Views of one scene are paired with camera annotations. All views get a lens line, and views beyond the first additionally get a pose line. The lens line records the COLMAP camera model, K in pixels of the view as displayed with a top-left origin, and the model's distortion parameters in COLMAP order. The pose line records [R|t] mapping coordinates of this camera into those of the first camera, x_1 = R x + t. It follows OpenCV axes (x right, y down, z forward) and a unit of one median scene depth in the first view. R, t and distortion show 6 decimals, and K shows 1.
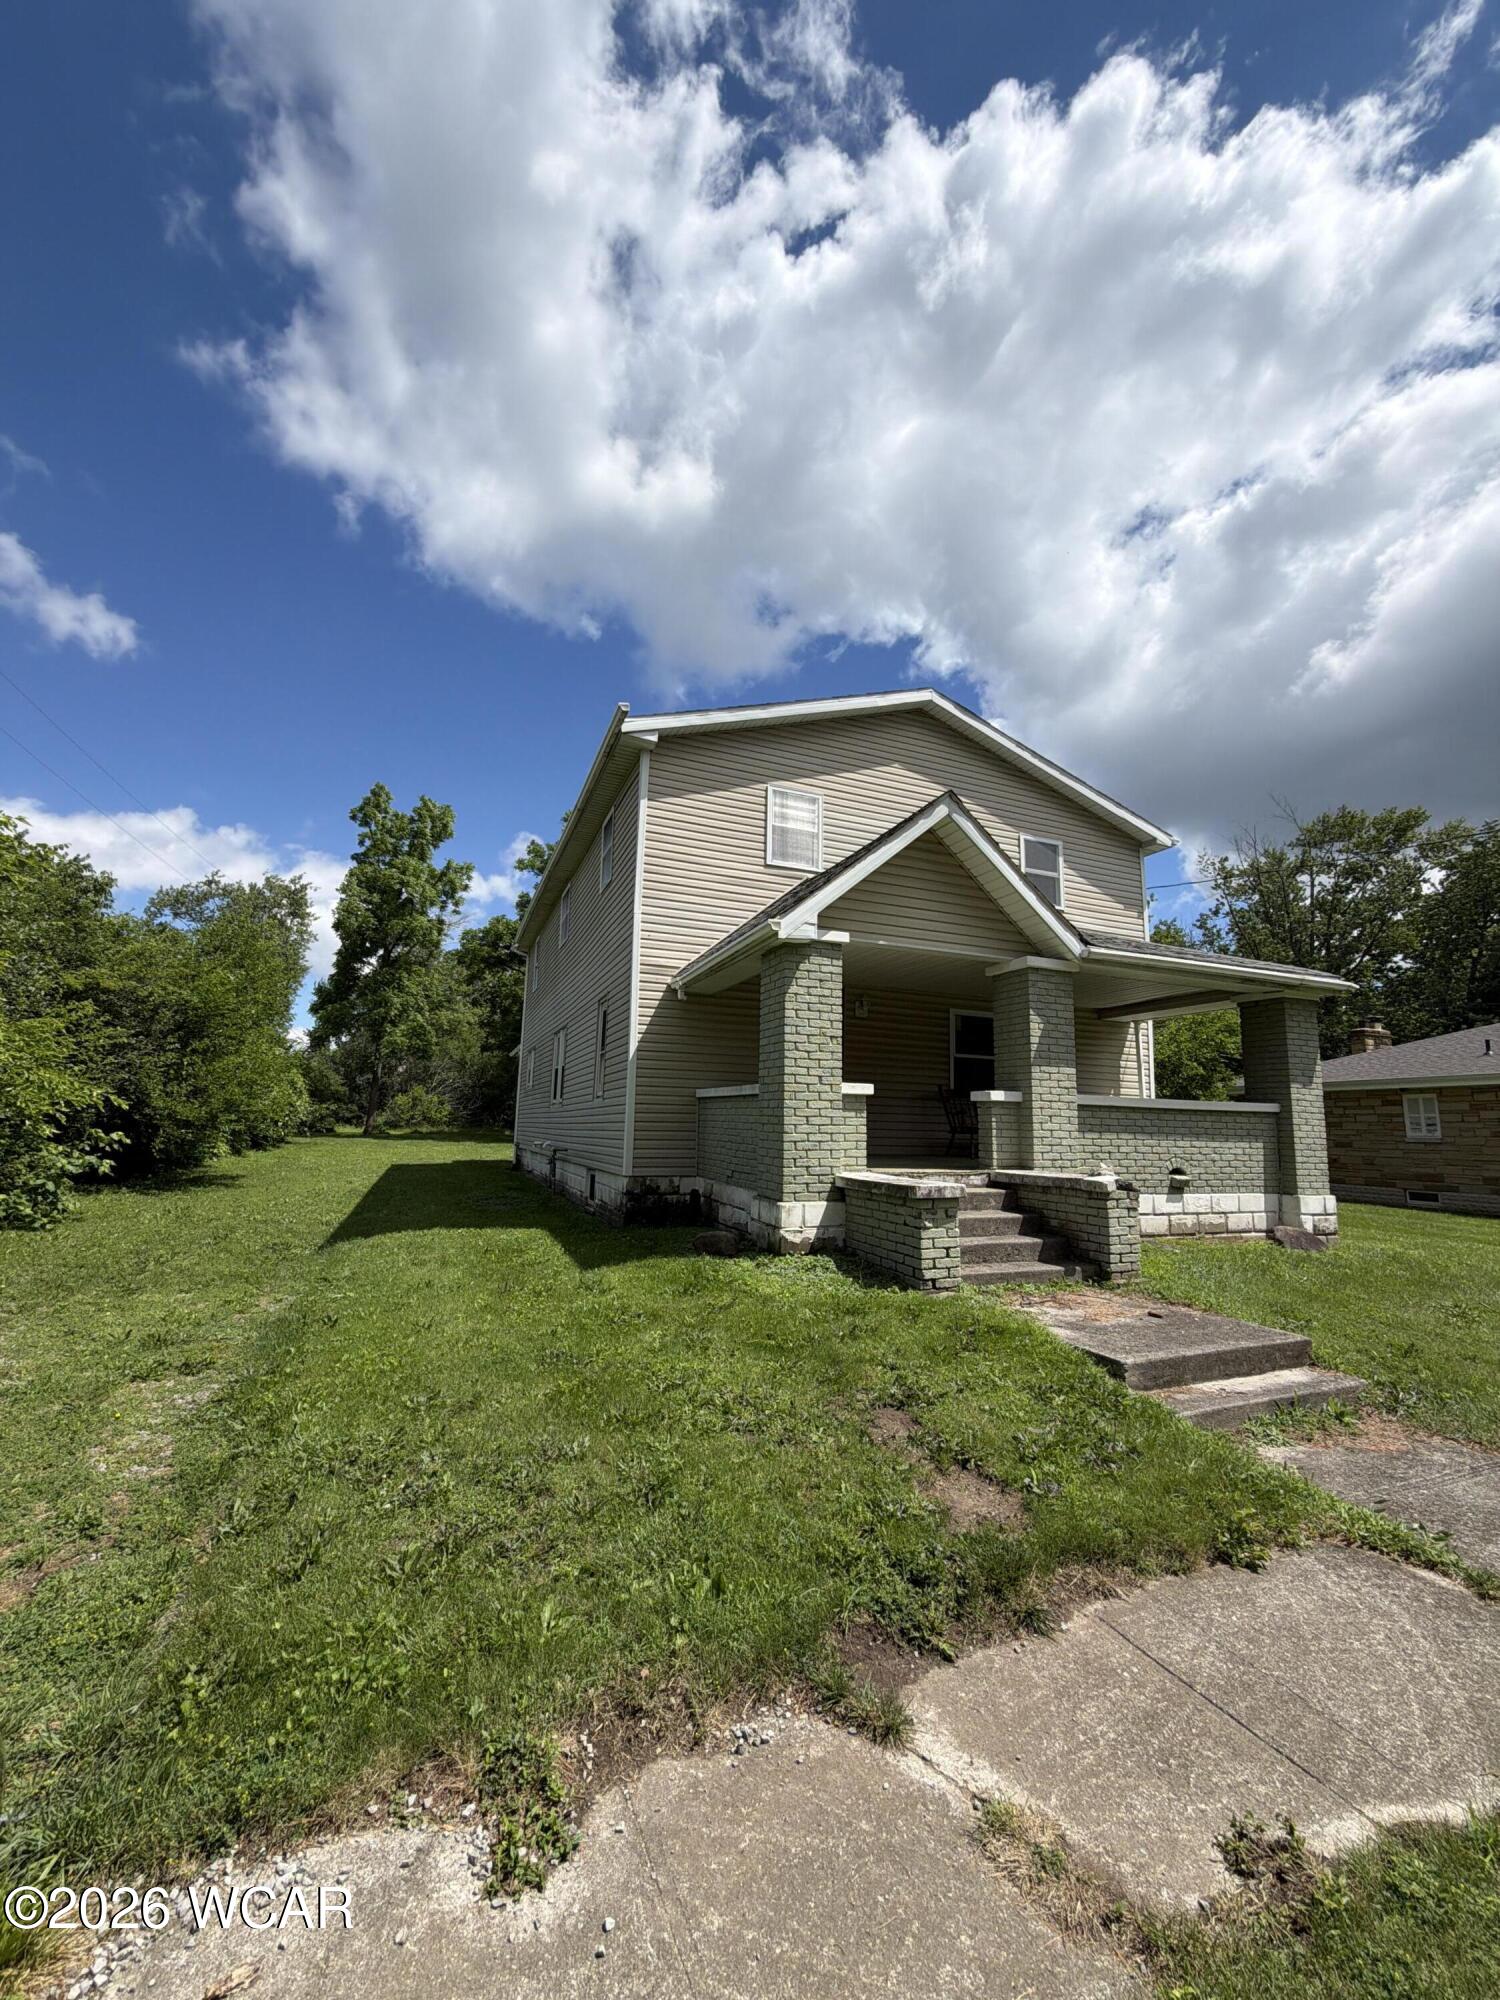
lens RADIAL K [[842.4, 0, 750.0], [0, 842.4, 1000.0], [0, 0, 1]] dist [0.001961, 0.000134]
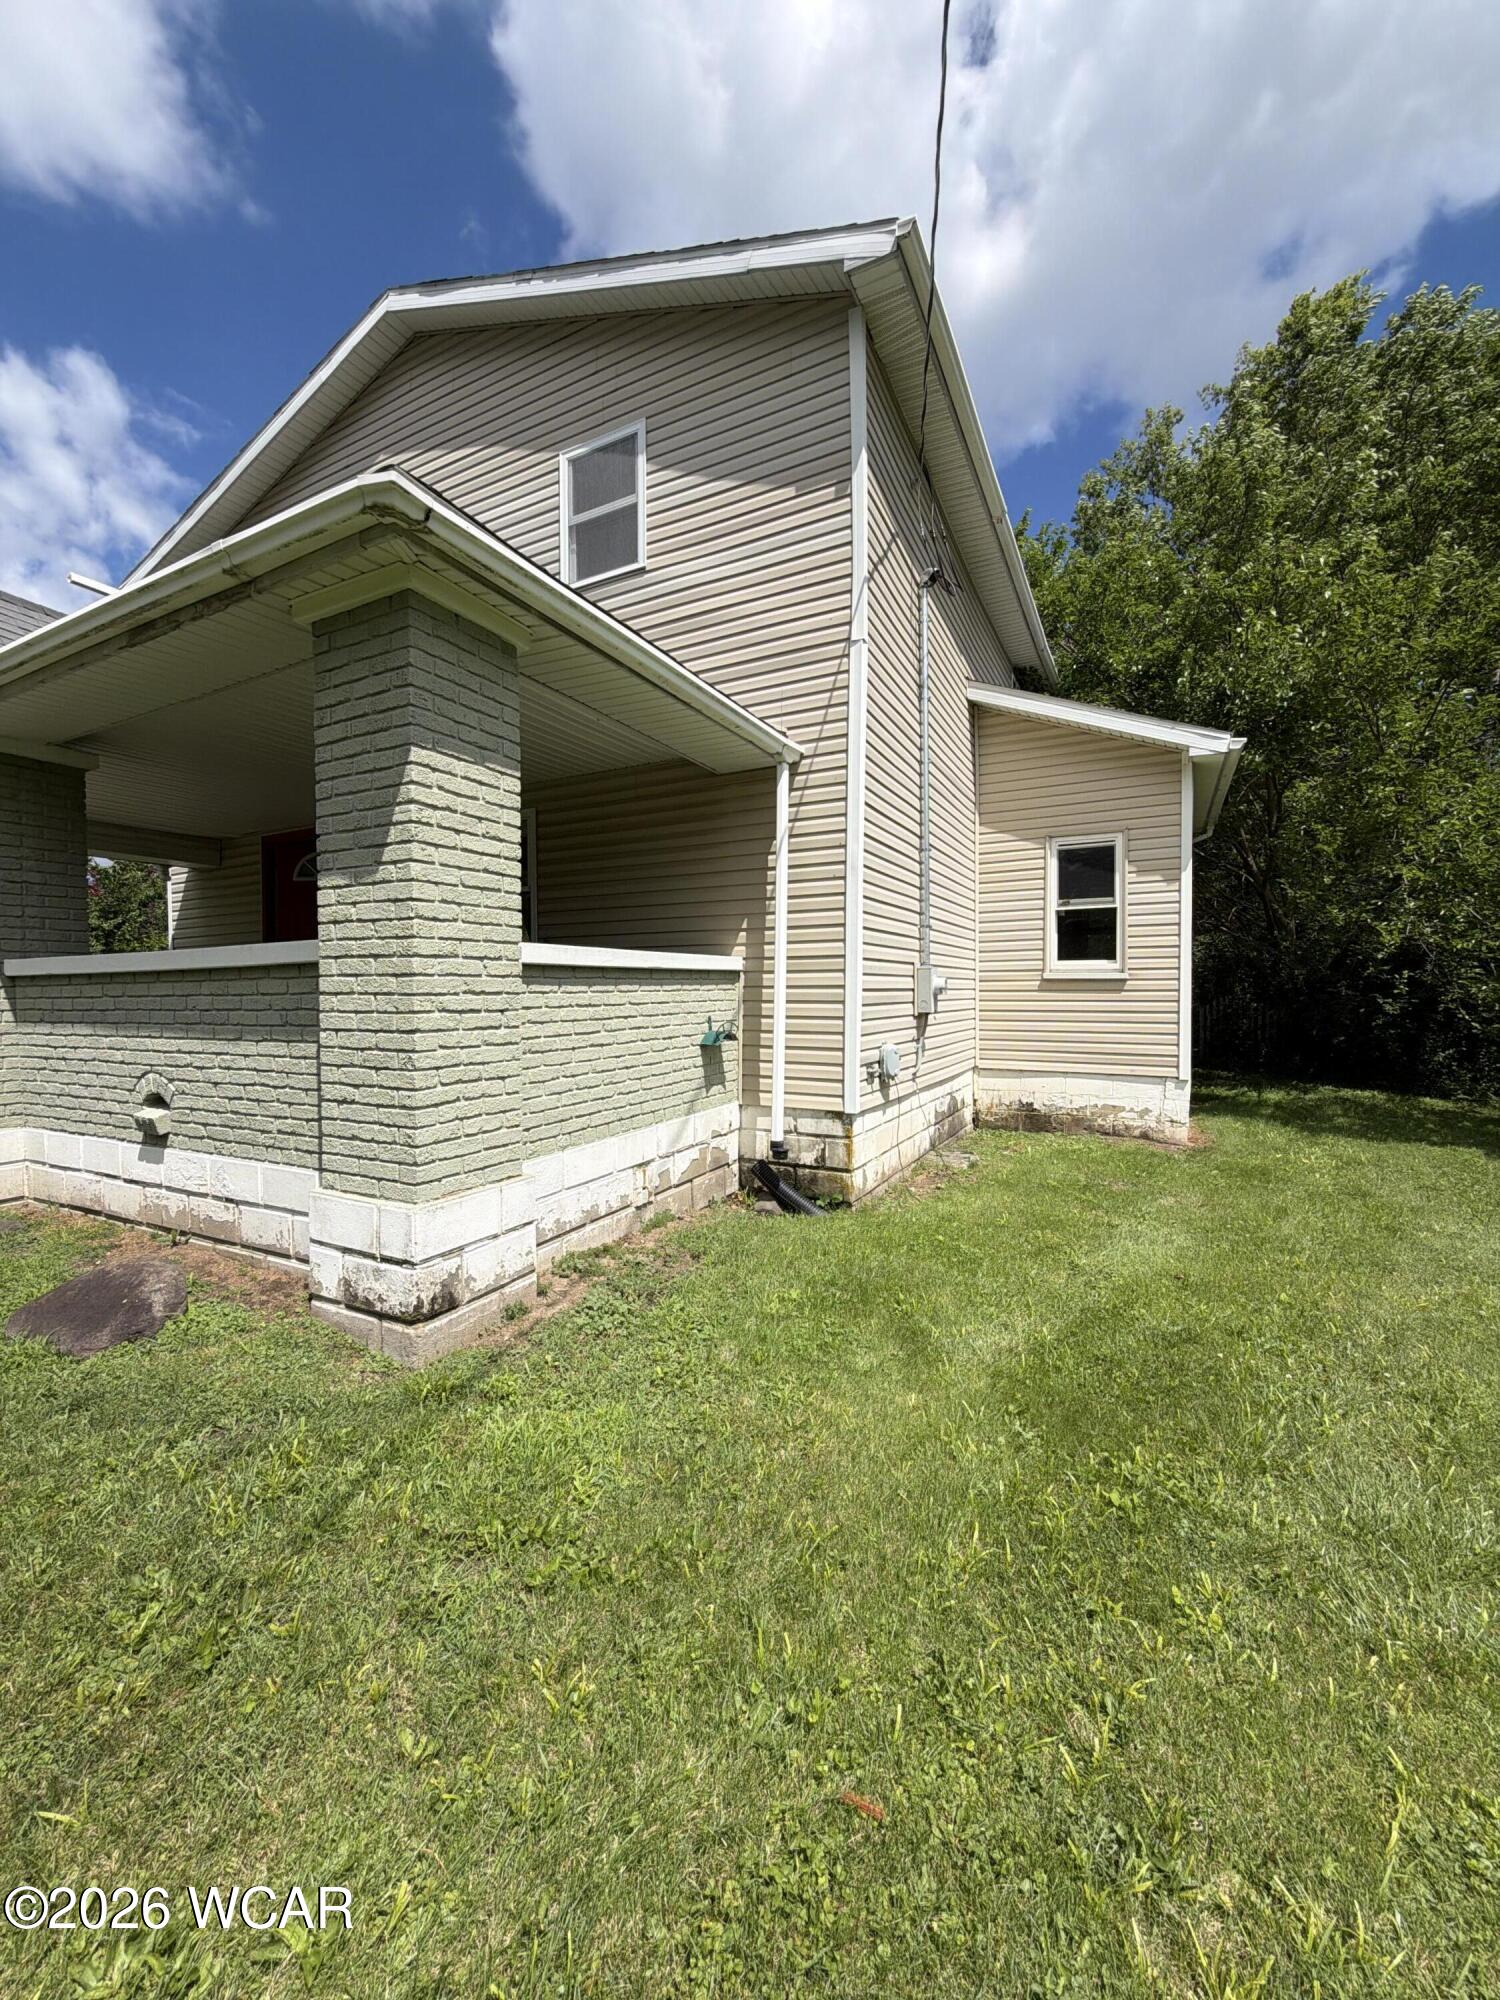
lens RADIAL K [[797.8, 0, 750.0], [0, 797.8, 1000.0], [0, 0, 1]] dist [0.001006, -0.000316]
pose [[0.639567, -0.019277, -0.768494, 1.023039], [0.149103, 0.983812, 0.099410, 0.144921], [0.754137, -0.178164, 0.632088, 0.932279]]
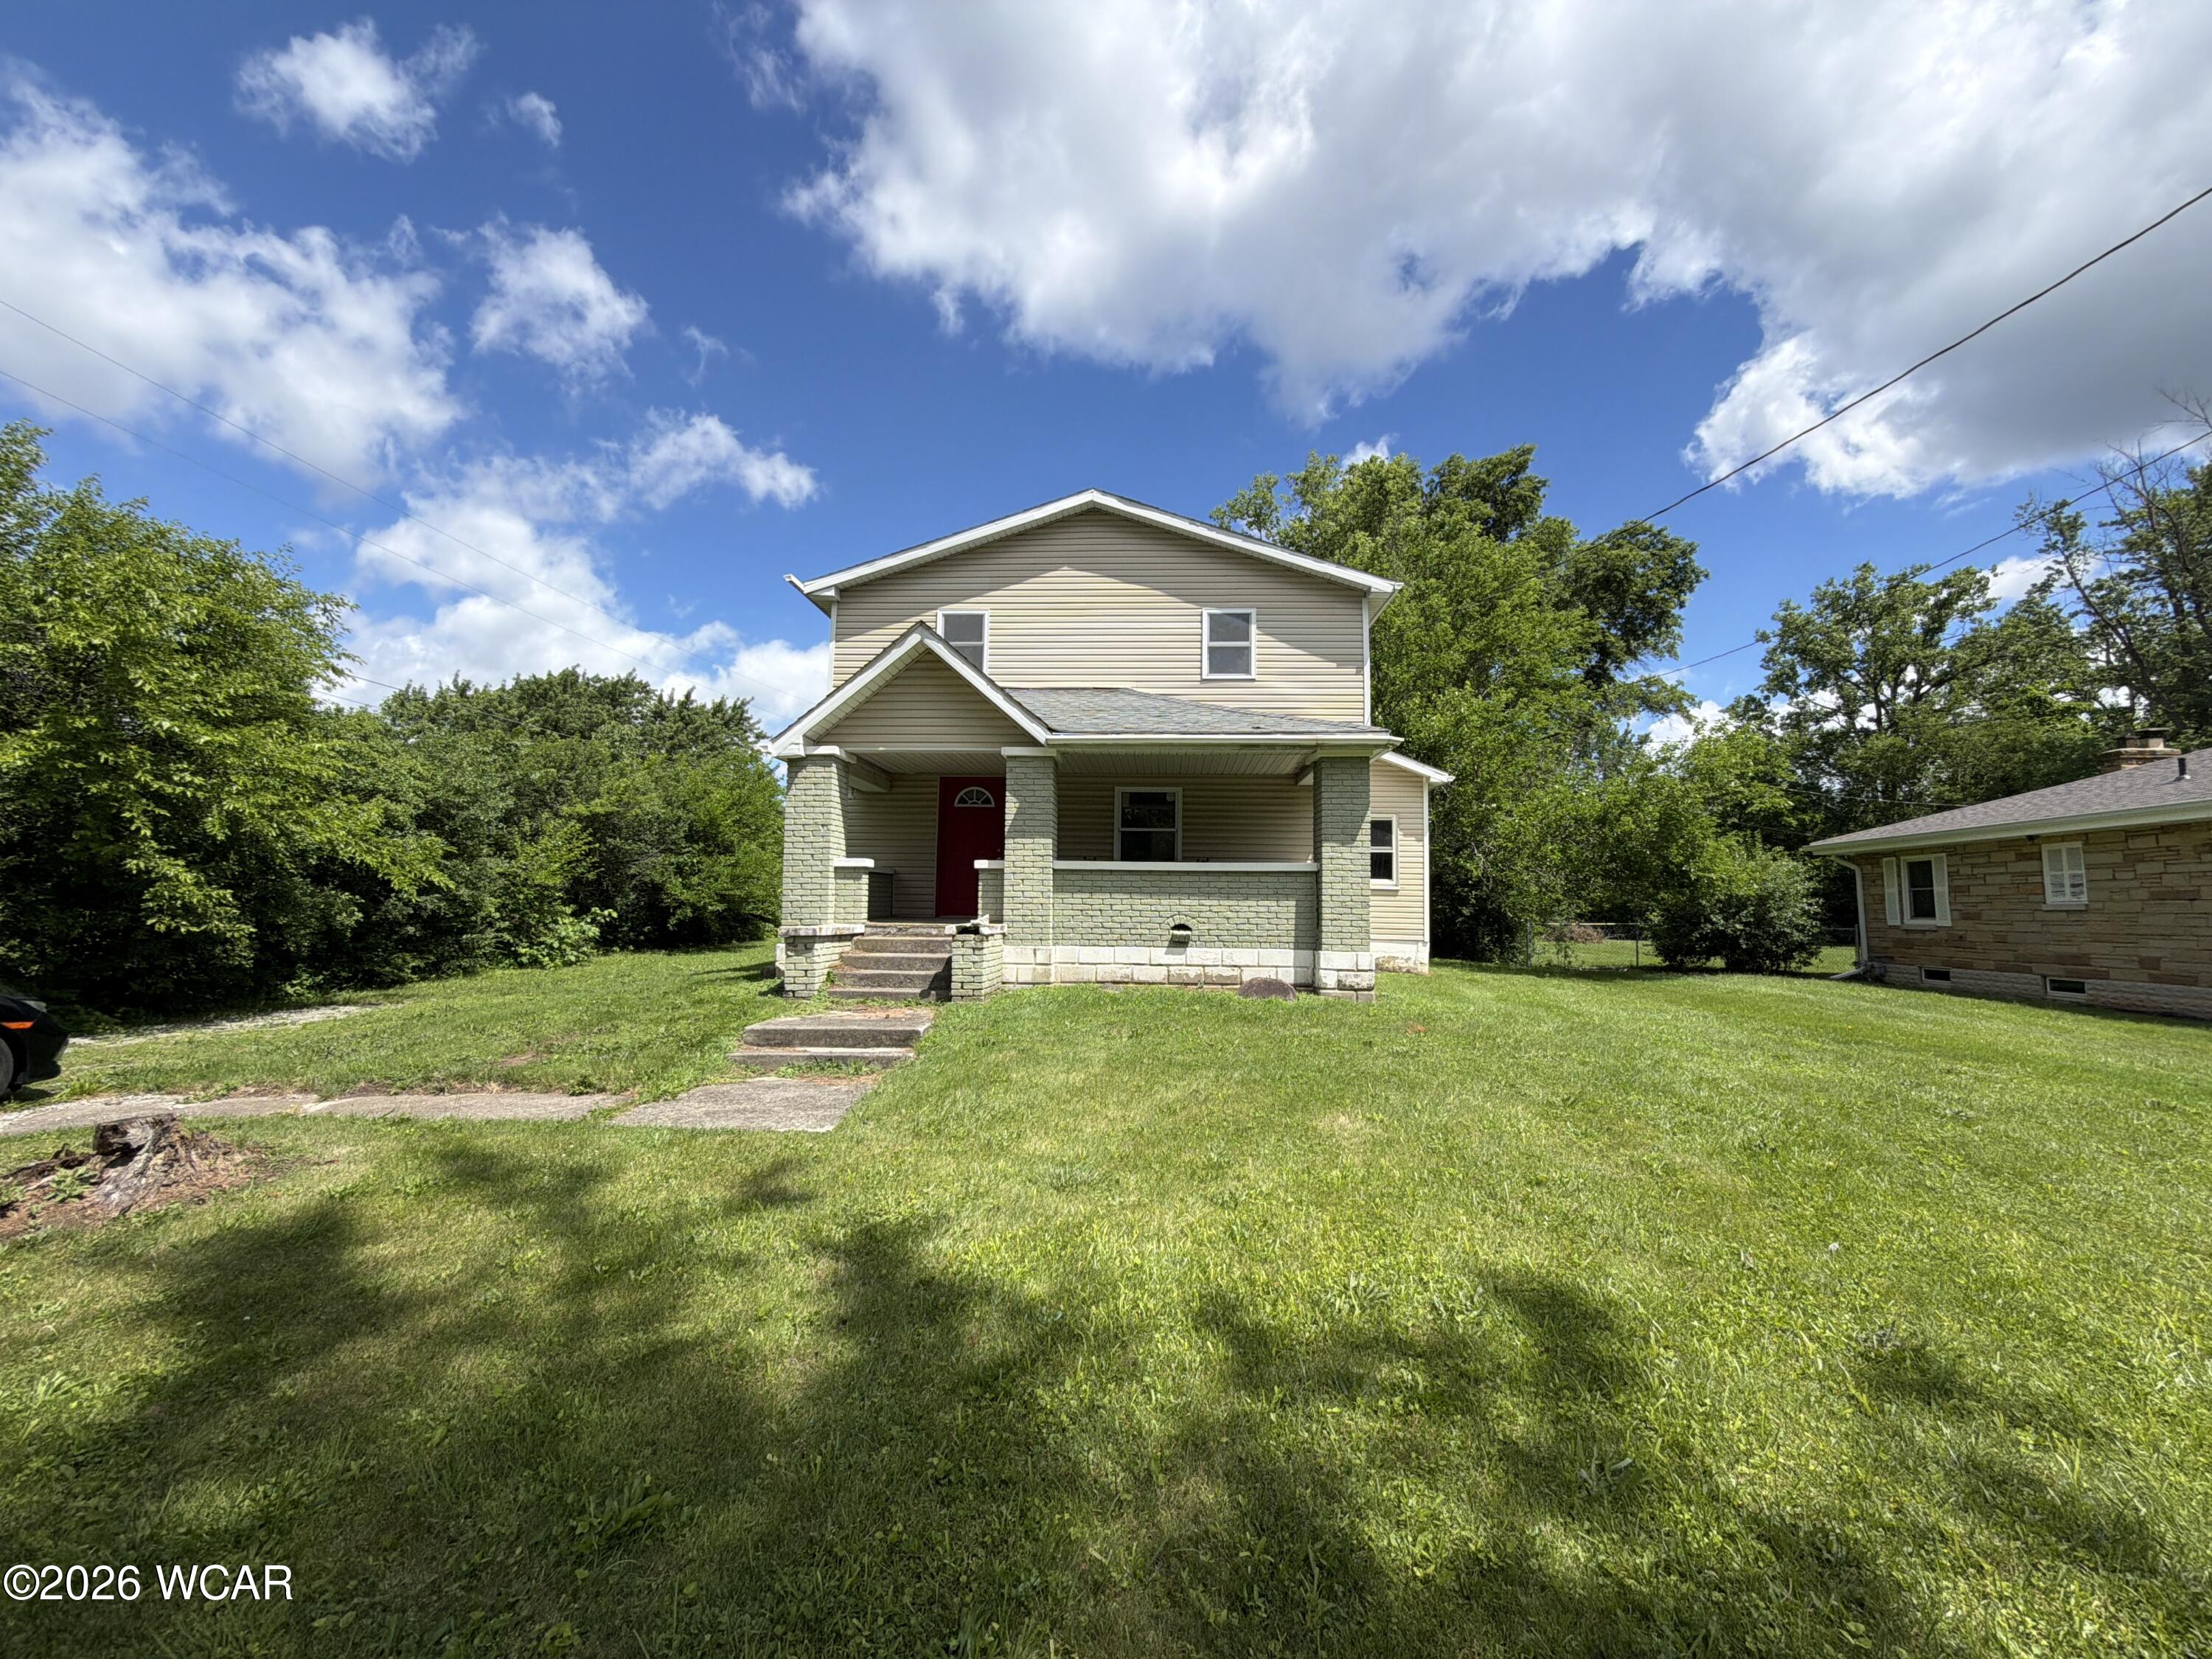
lens RADIAL K [[996.0, 0, 1108.4], [0, 996.0, 792.7], [0, 0, 1]] dist [0.091436, -0.075875]
pose [[0.907416, -0.062894, -0.415500, 0.929269], [0.073615, 0.997238, 0.009817, 0.007446], [0.413736, -0.039495, 0.909540, -0.211392]]
